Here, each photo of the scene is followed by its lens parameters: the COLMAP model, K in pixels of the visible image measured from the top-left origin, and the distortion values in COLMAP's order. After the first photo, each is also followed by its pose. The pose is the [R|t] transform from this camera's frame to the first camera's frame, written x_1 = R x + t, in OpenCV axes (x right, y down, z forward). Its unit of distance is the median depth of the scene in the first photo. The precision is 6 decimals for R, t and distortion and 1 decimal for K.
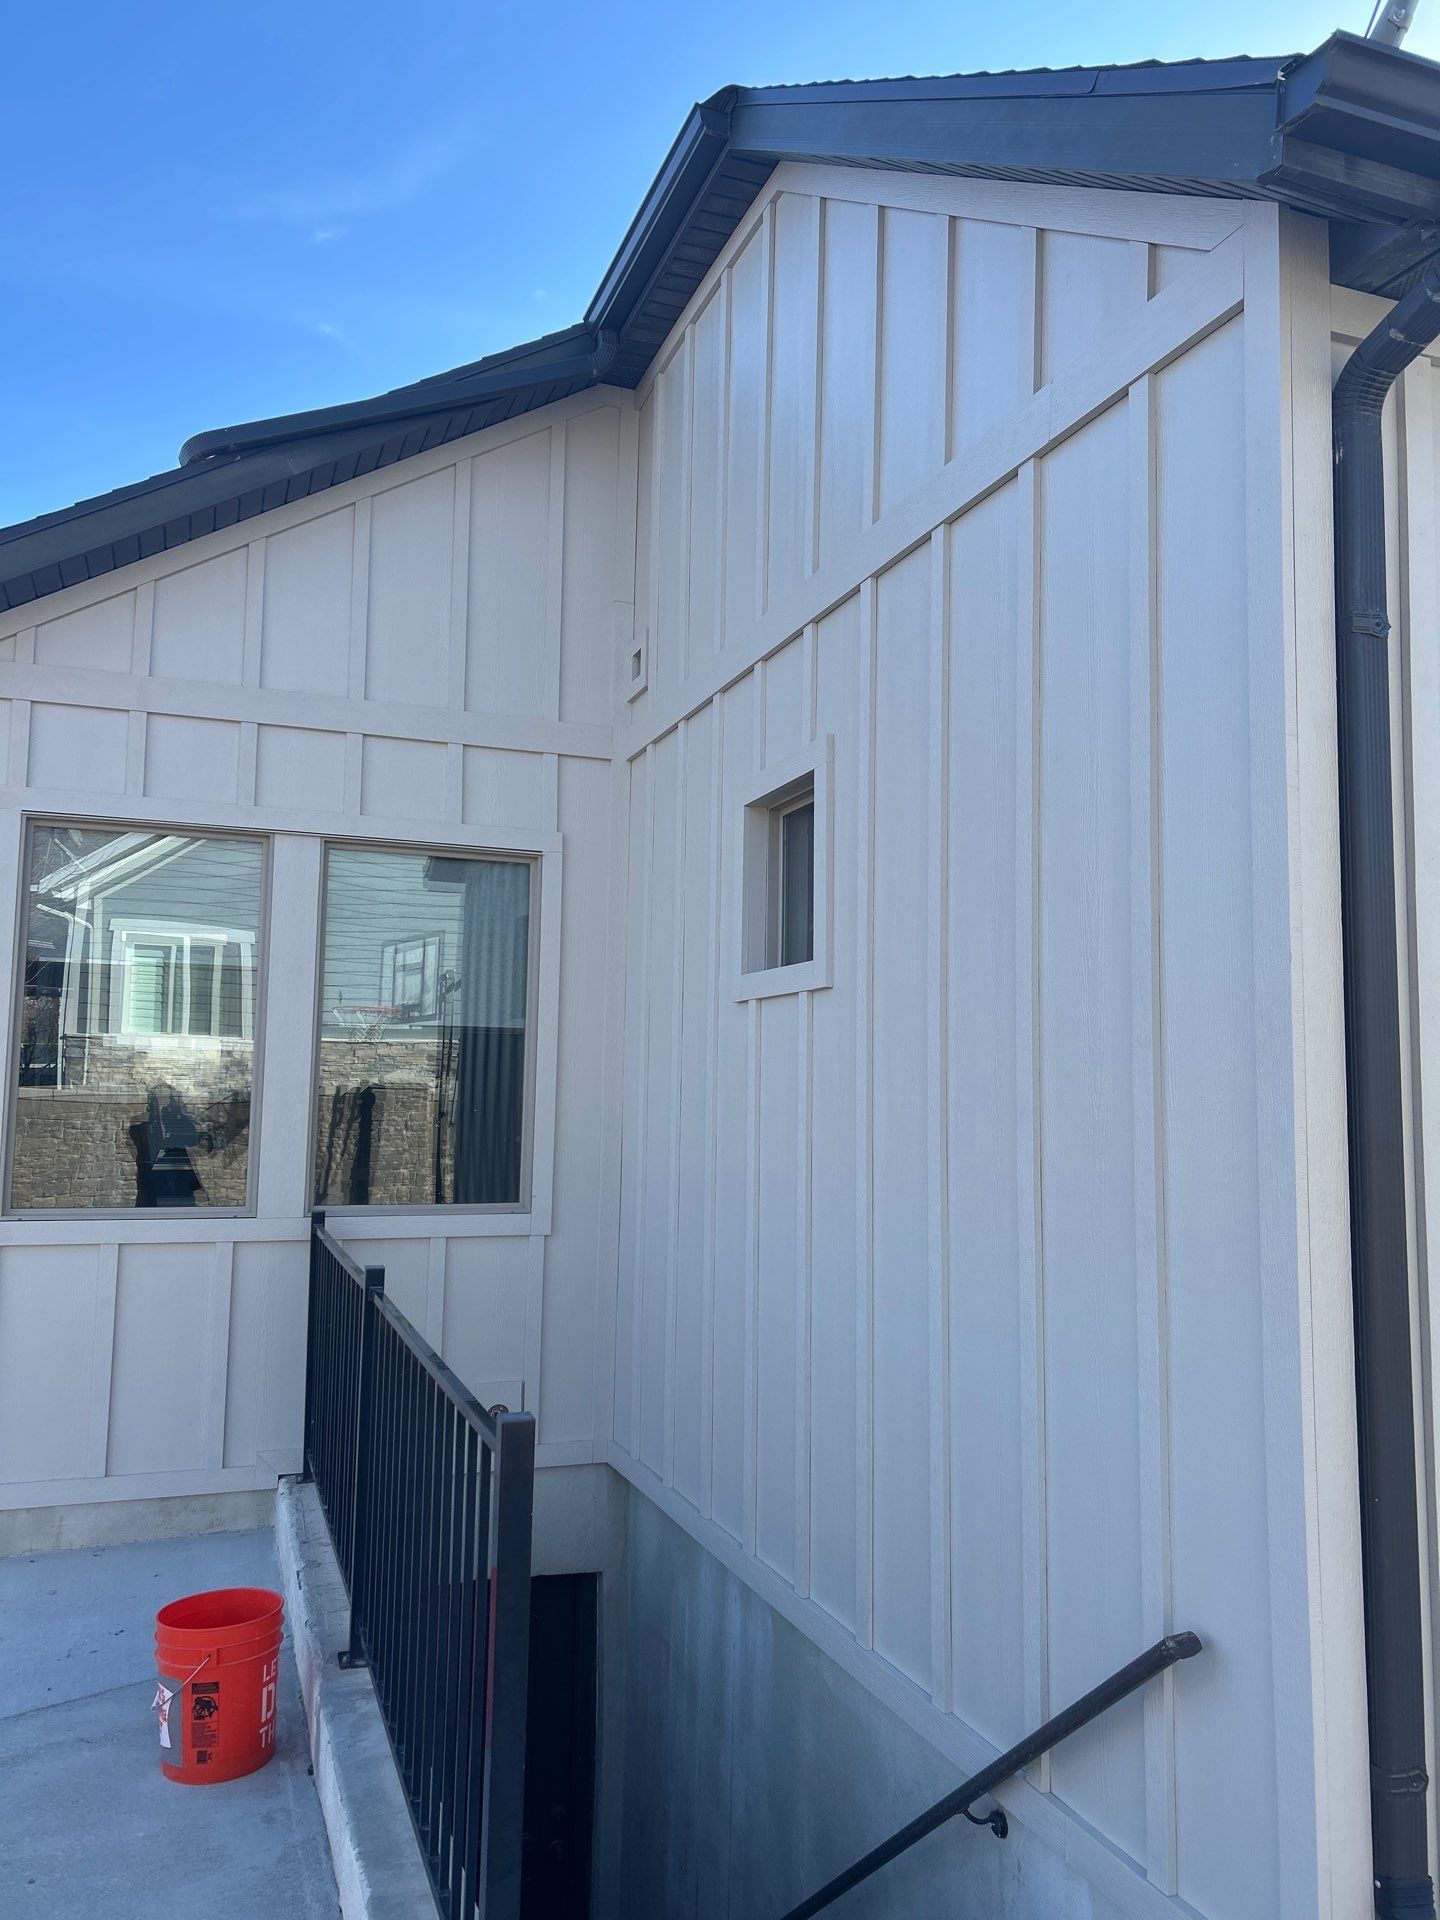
lens RADIAL K [[1455.3, 0, 720.0], [0, 1455.3, 960.0], [0, 0, 1]] dist [0.010350, 0.004572]
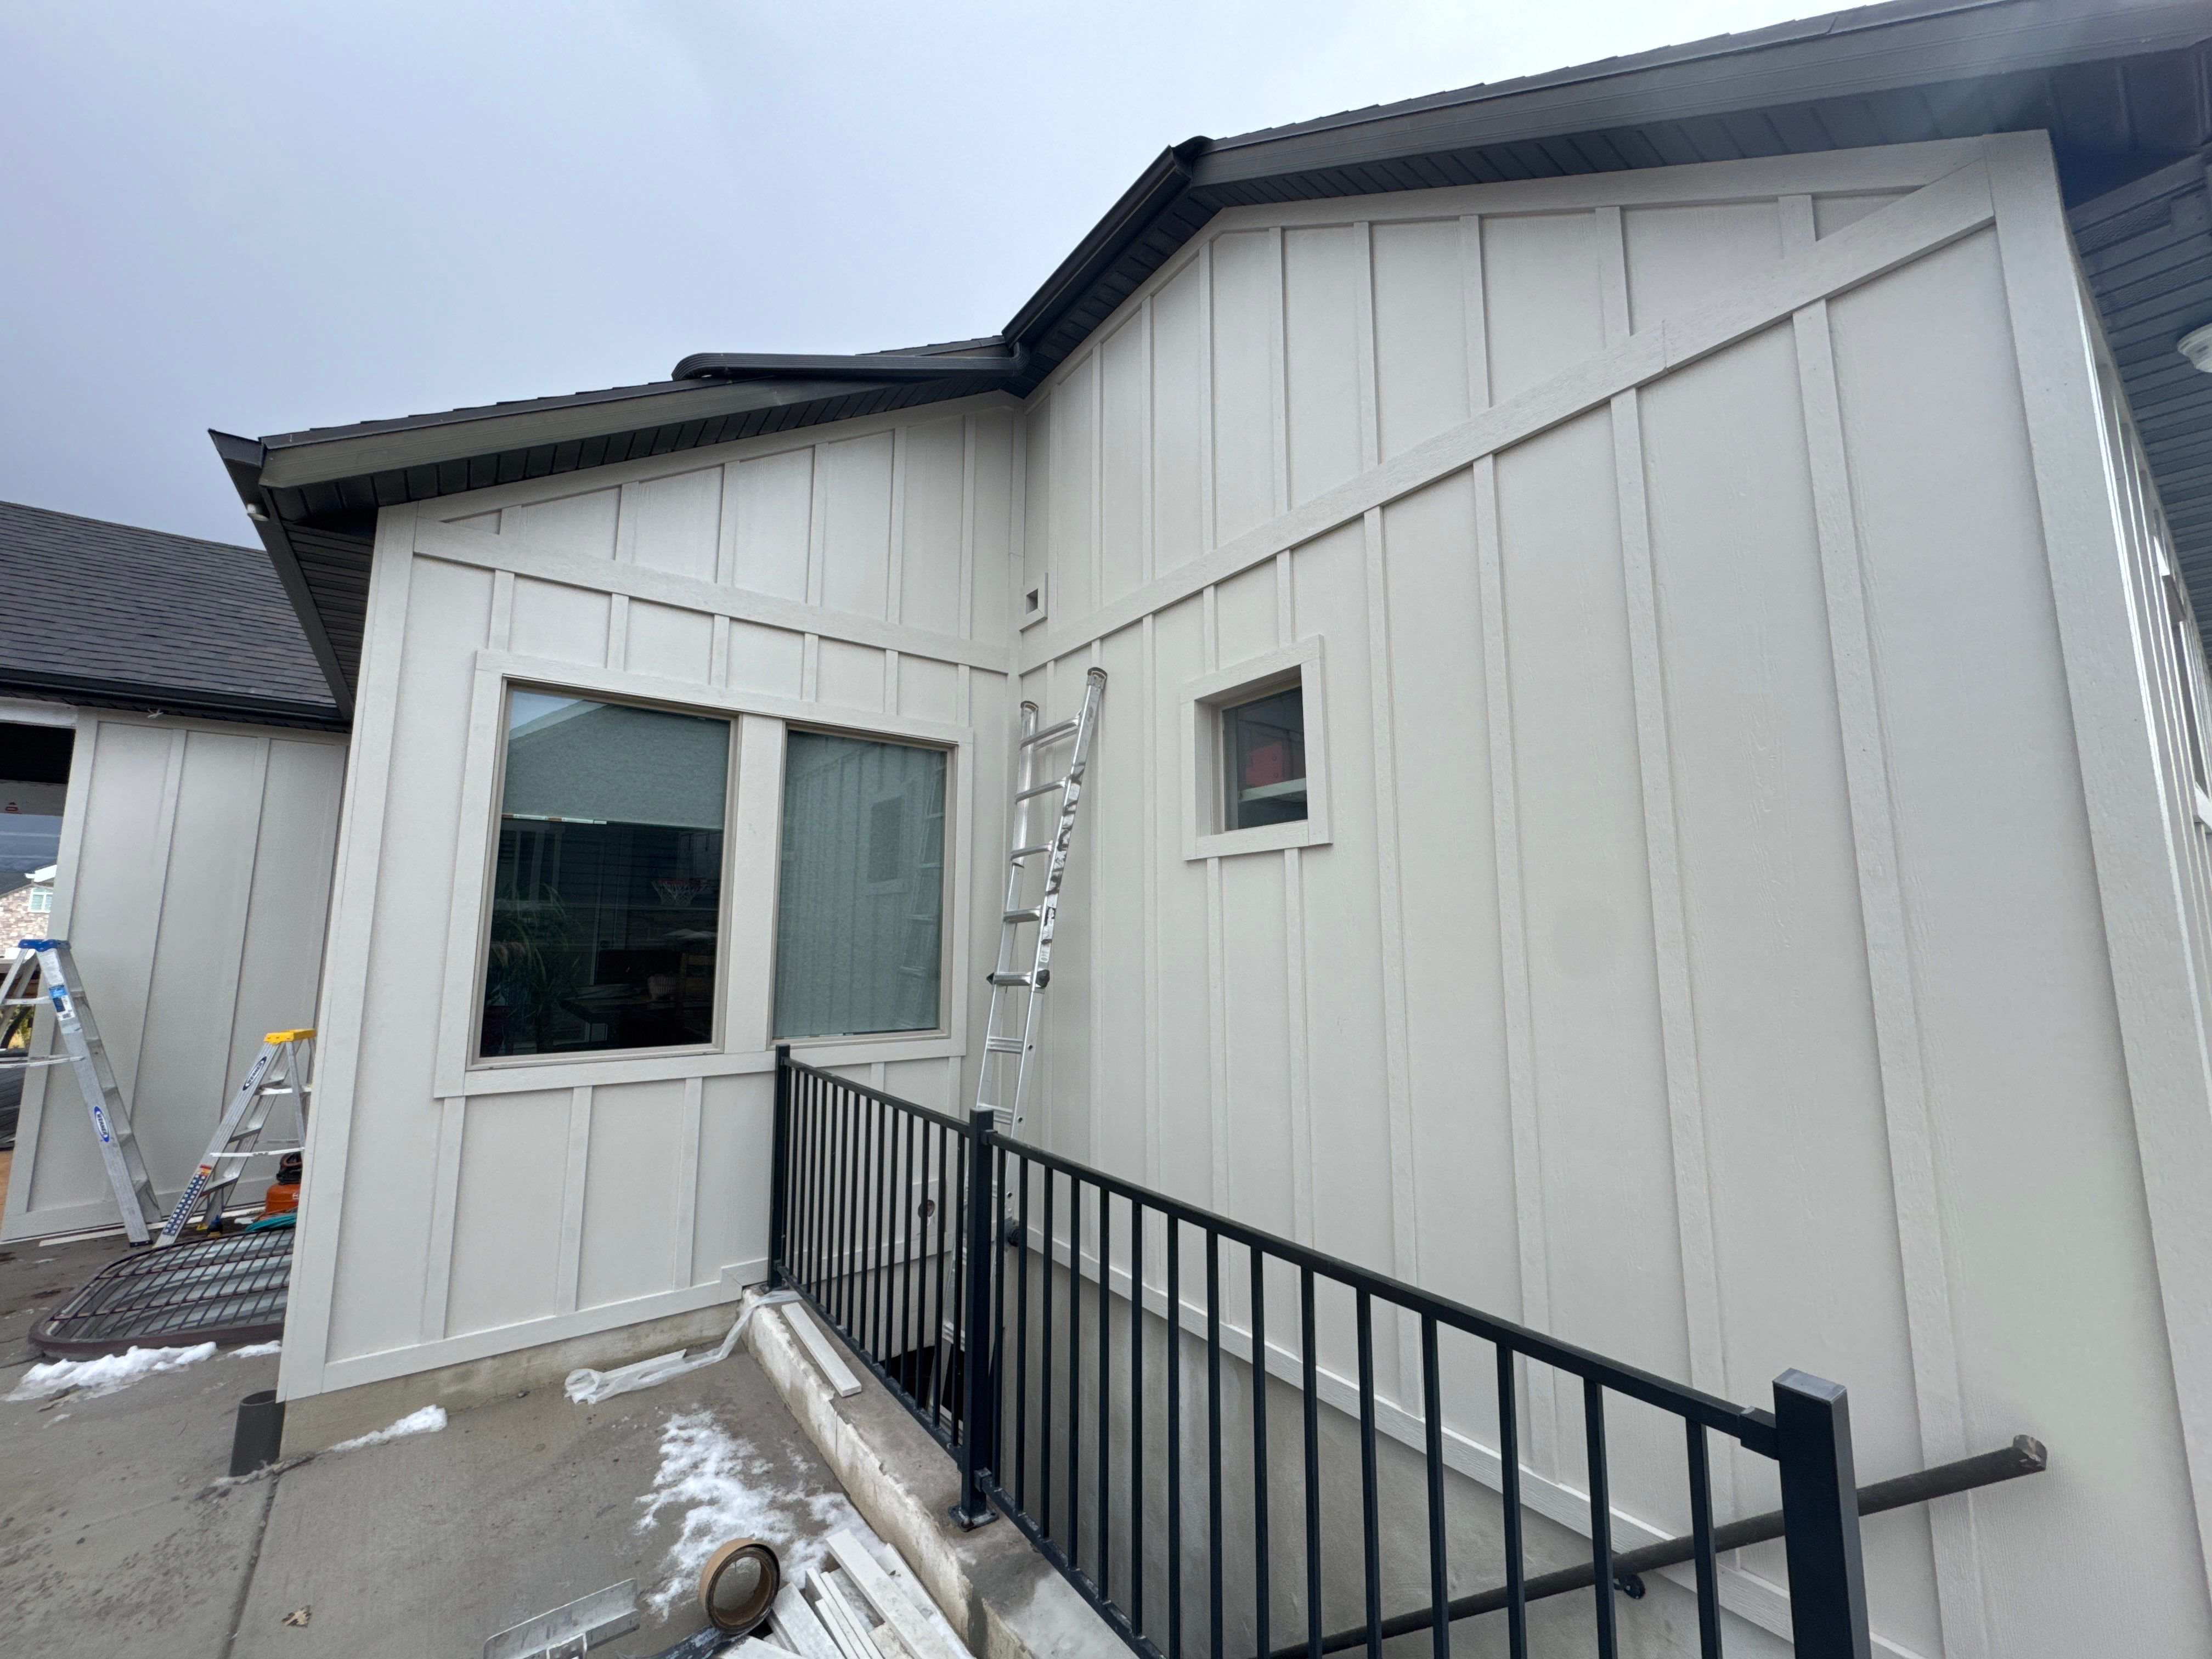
lens RADIAL K [[880.6, 0, 1104.0], [0, 880.6, 822.2], [0, 0, 1]] dist [-0.001125, -0.000311]
pose [[0.957929, 0.018233, 0.286425, -0.239648], [-0.006393, 0.999088, -0.042221, 0.027098], [-0.286934, 0.038613, 0.957172, 0.268477]]
